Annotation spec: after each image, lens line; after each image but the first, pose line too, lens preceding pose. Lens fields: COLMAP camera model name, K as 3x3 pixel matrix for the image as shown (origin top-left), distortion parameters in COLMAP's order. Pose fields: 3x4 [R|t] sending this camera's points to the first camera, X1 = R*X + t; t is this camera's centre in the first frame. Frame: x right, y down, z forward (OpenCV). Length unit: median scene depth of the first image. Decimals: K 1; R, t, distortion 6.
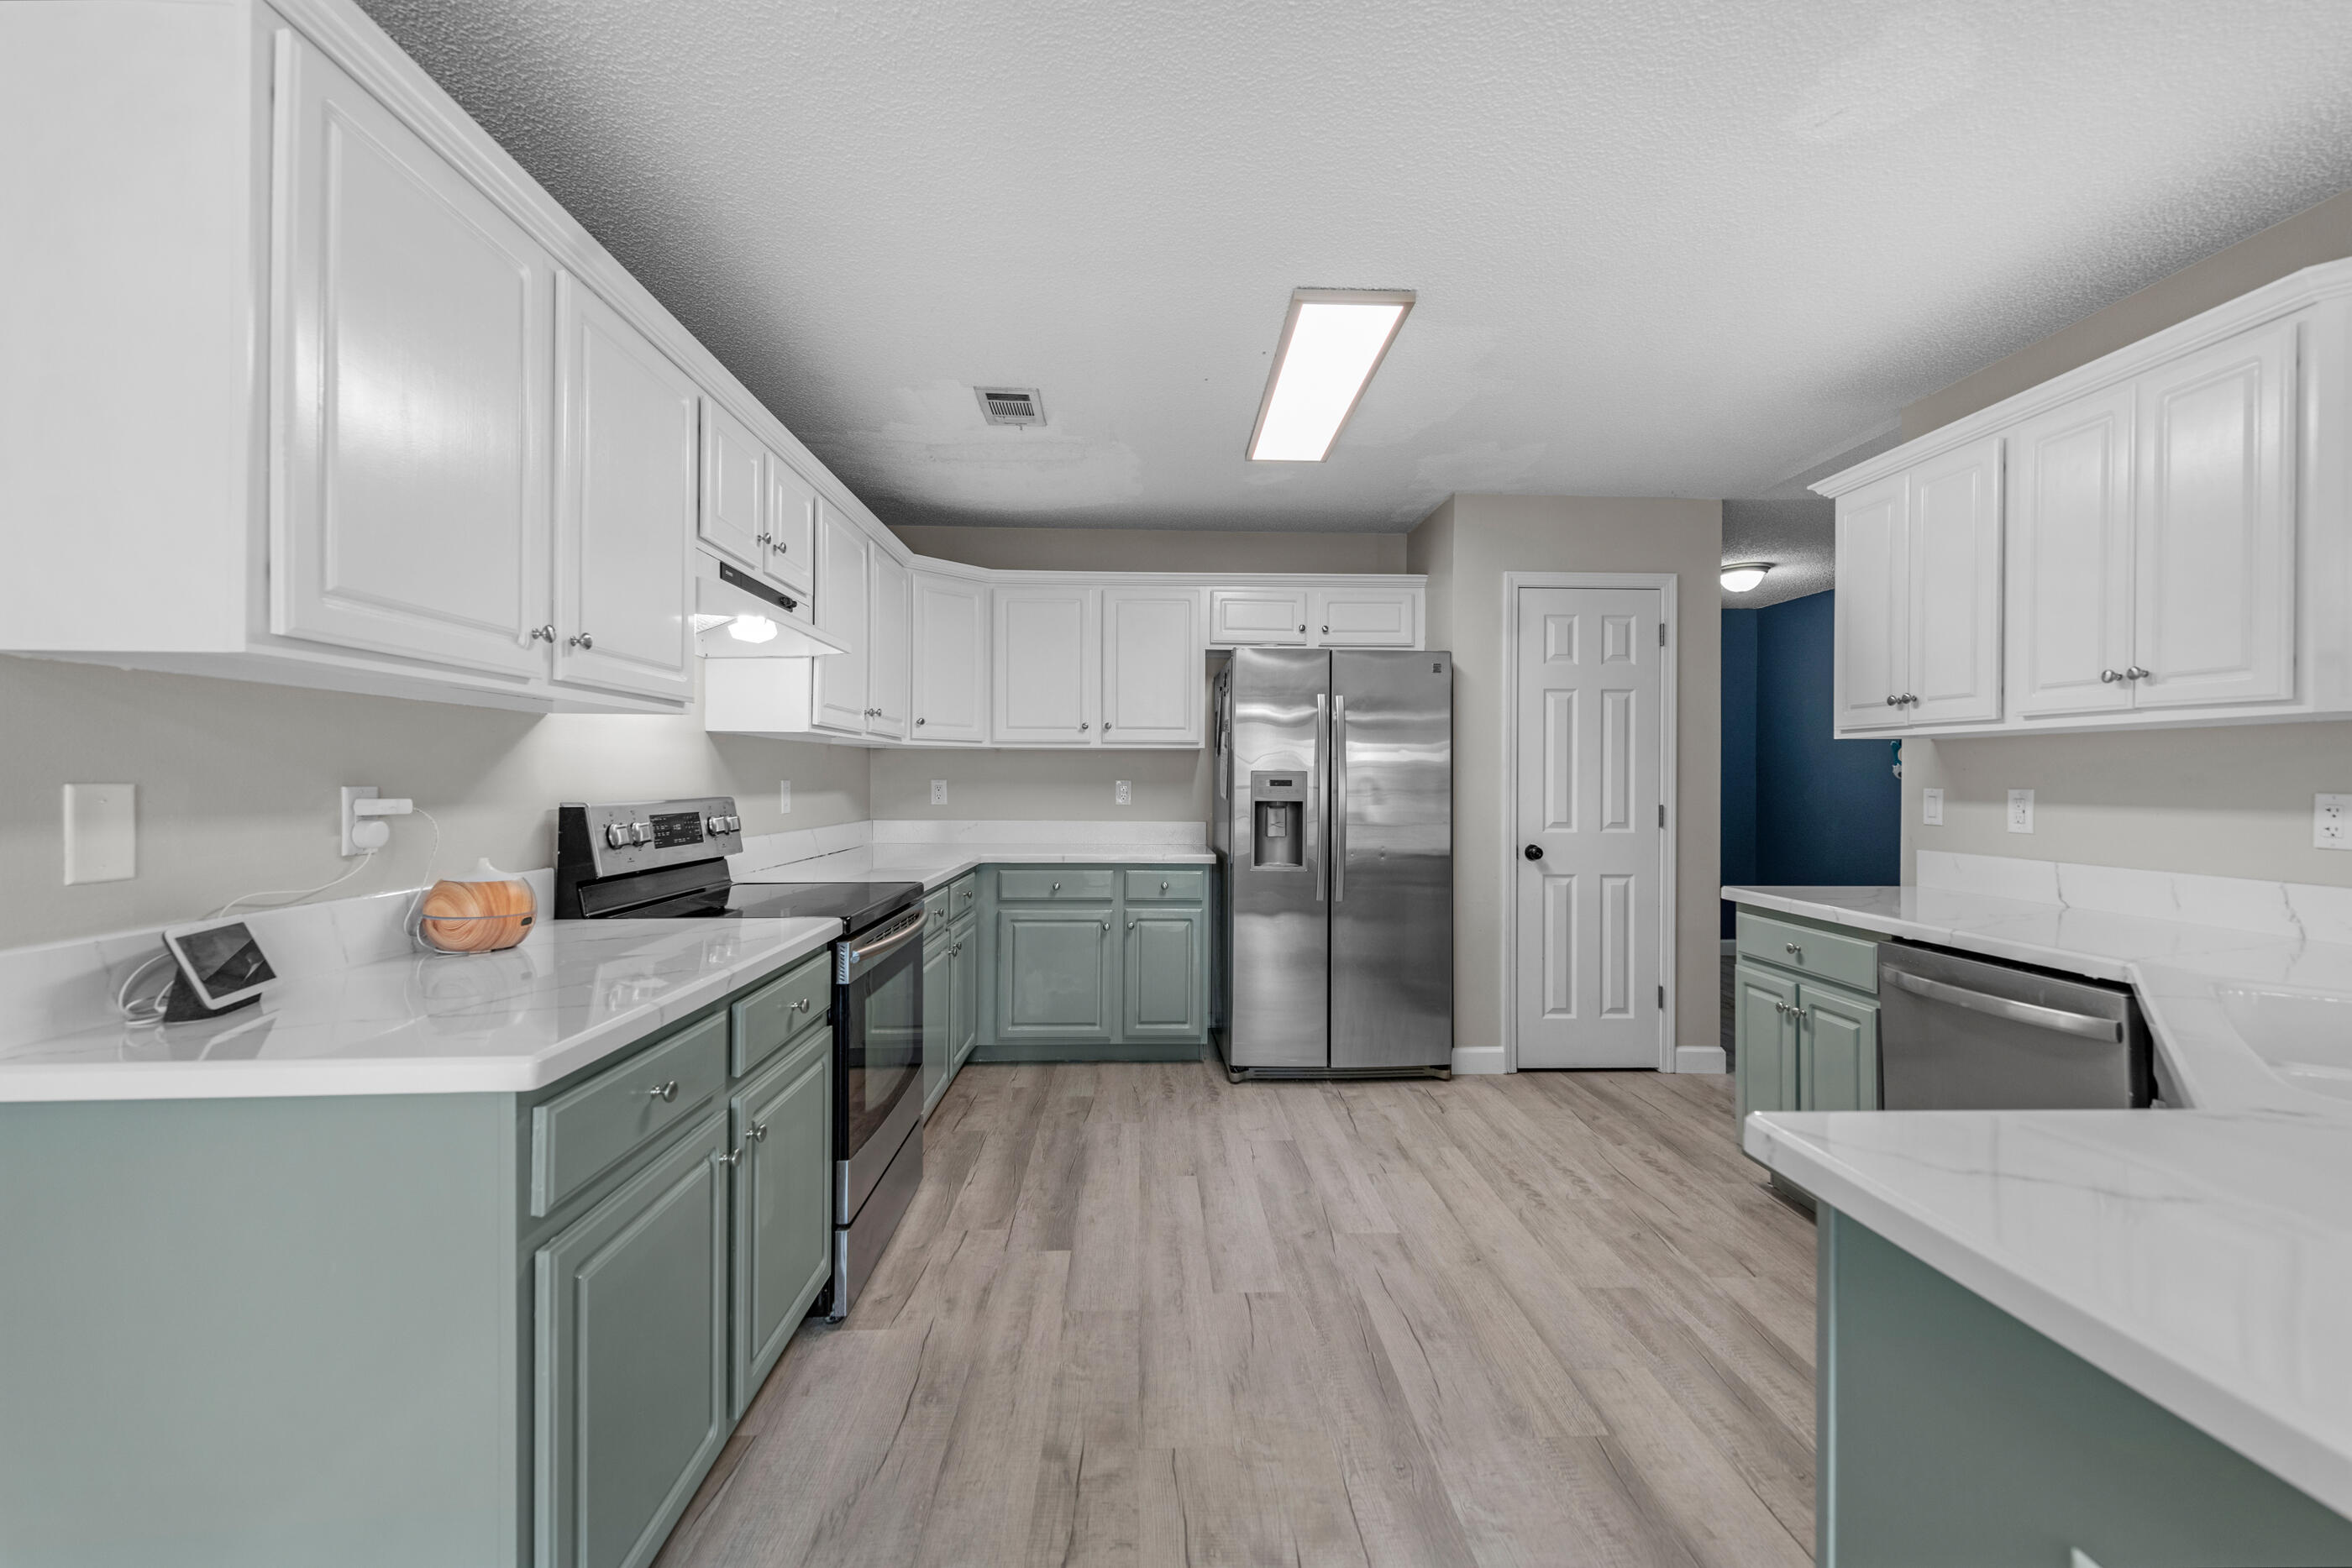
lens RADIAL K [[1015.3, 0, 1178.4], [0, 1015.3, 779.3], [0, 0, 1]] dist [-0.000037, -0.000005]
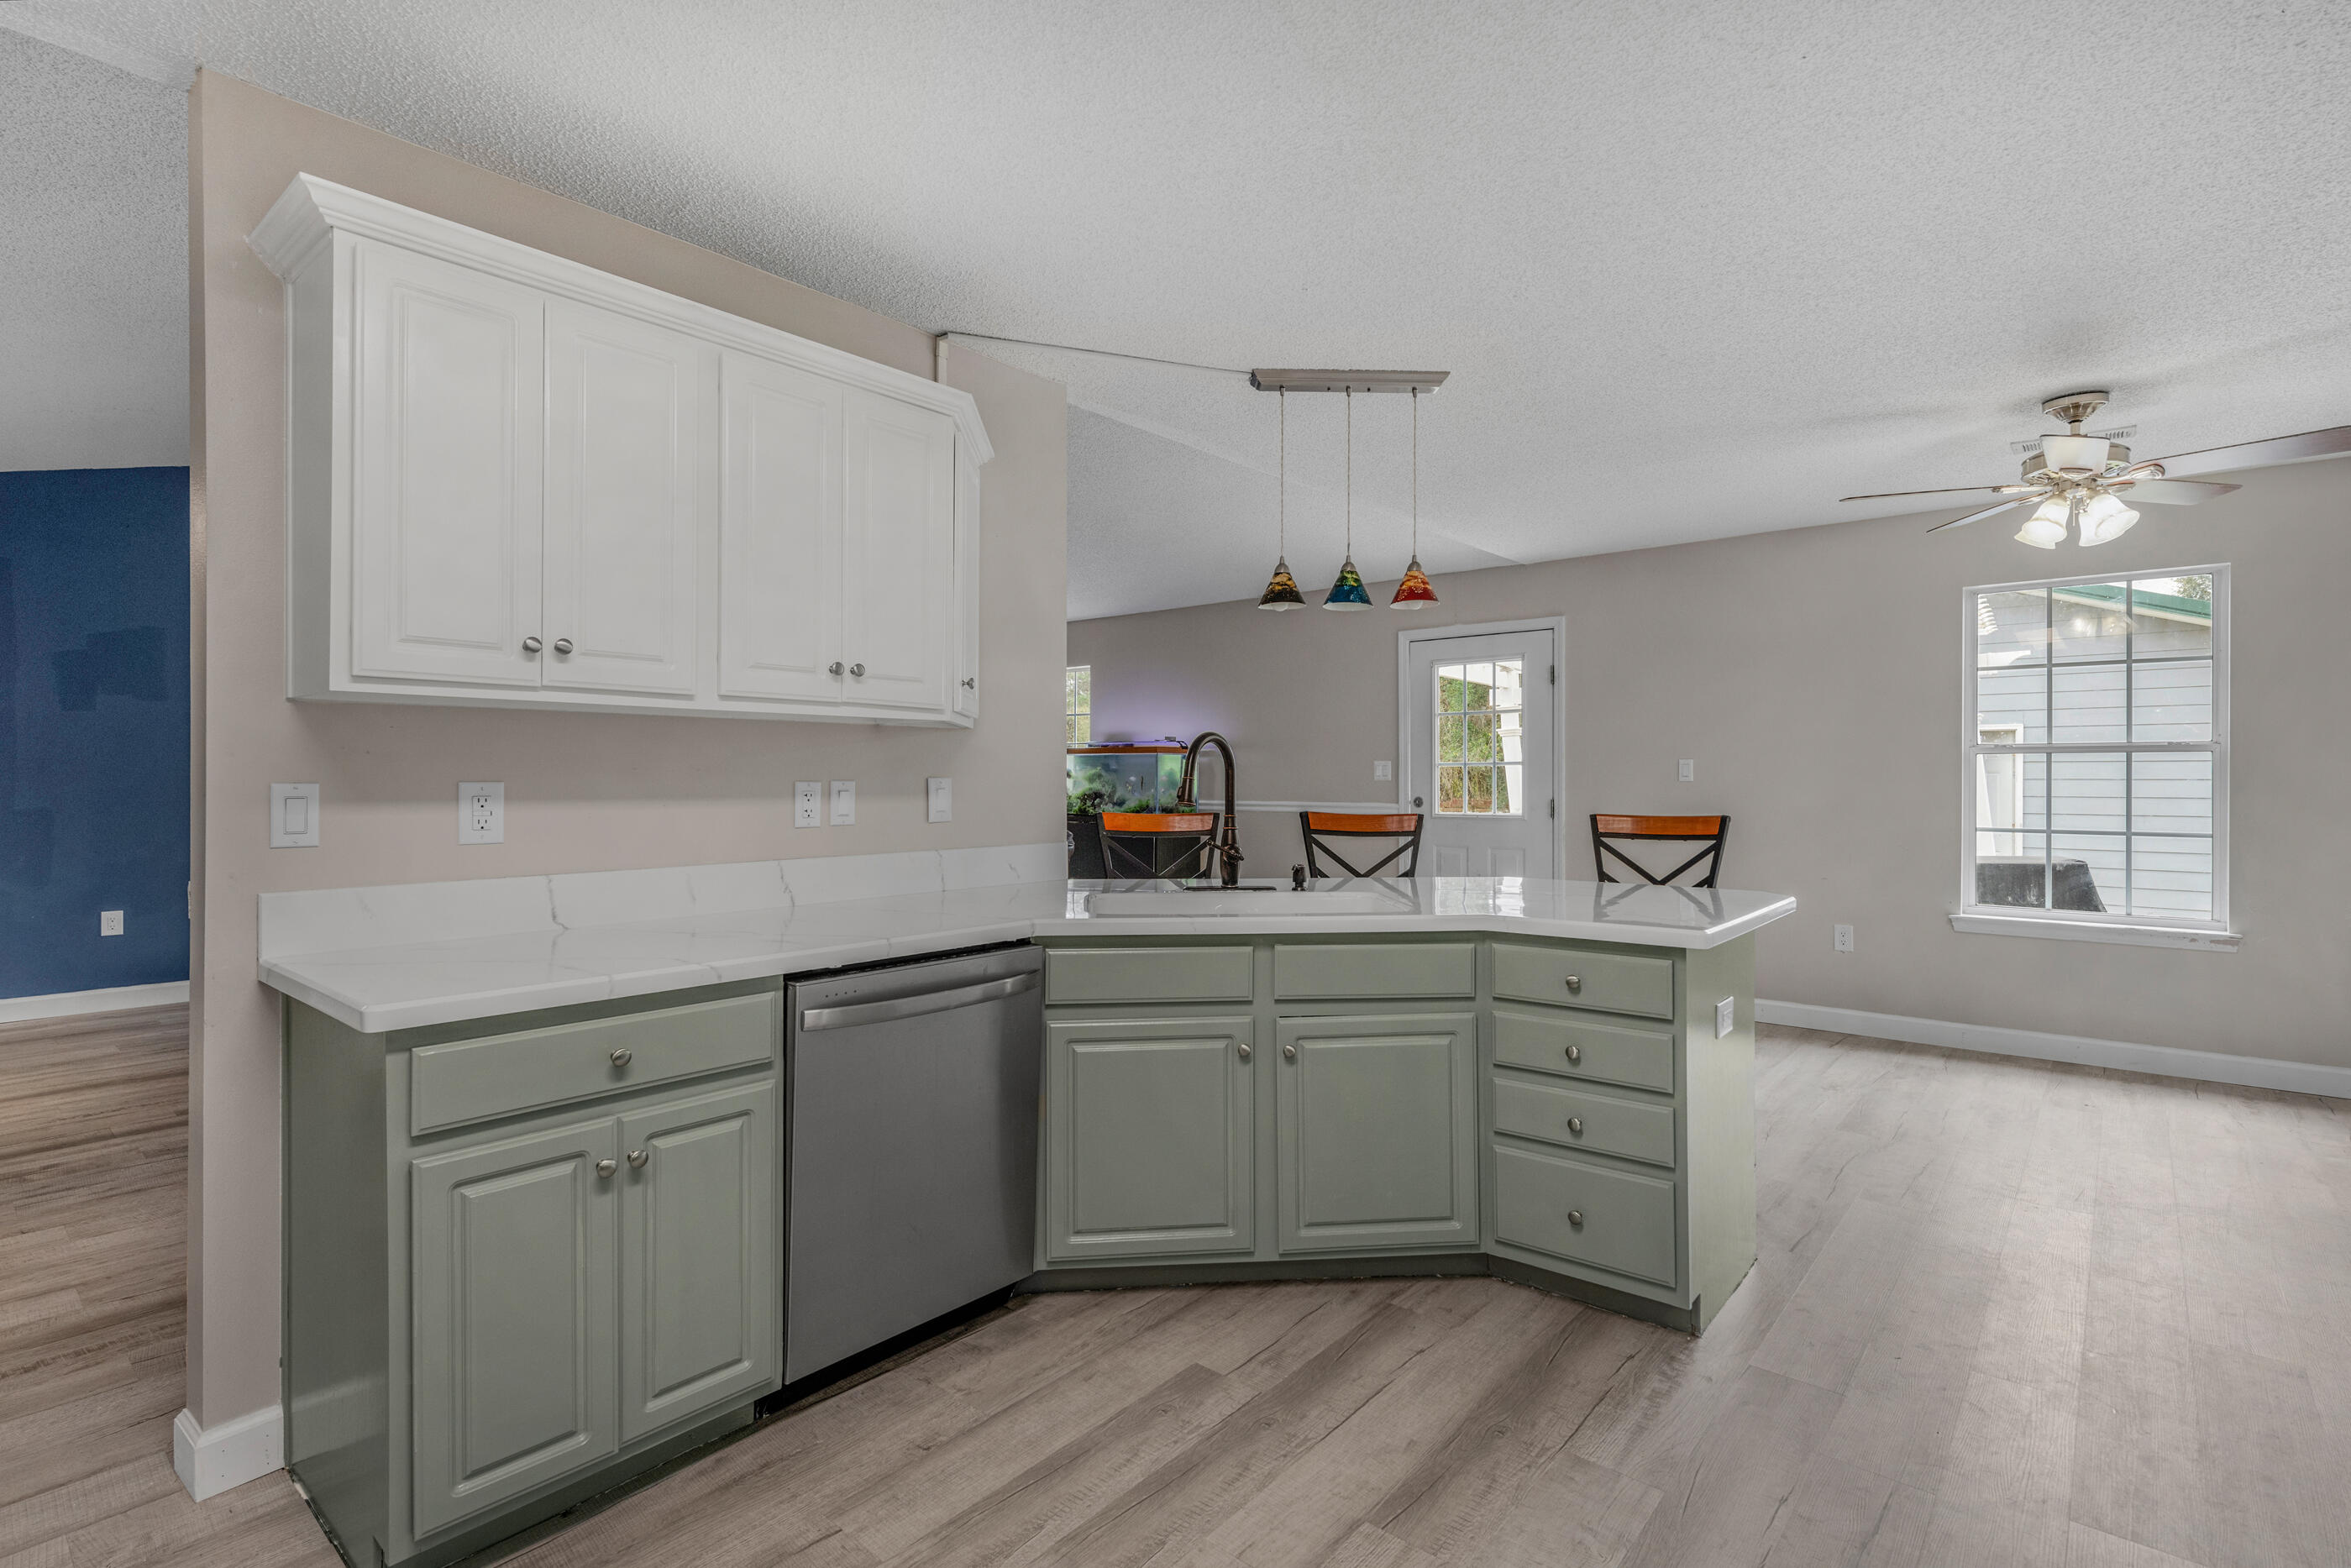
lens RADIAL K [[1127.4, 0, 1176.4], [0, 1127.4, 778.2], [0, 0, 1]] dist [0.000197, -0.000040]
pose [[-0.741865, -0.008750, 0.670492, -0.072681], [-0.005073, 0.999959, 0.007437, -0.001476], [-0.670530, 0.002116, -0.741879, 1.329390]]
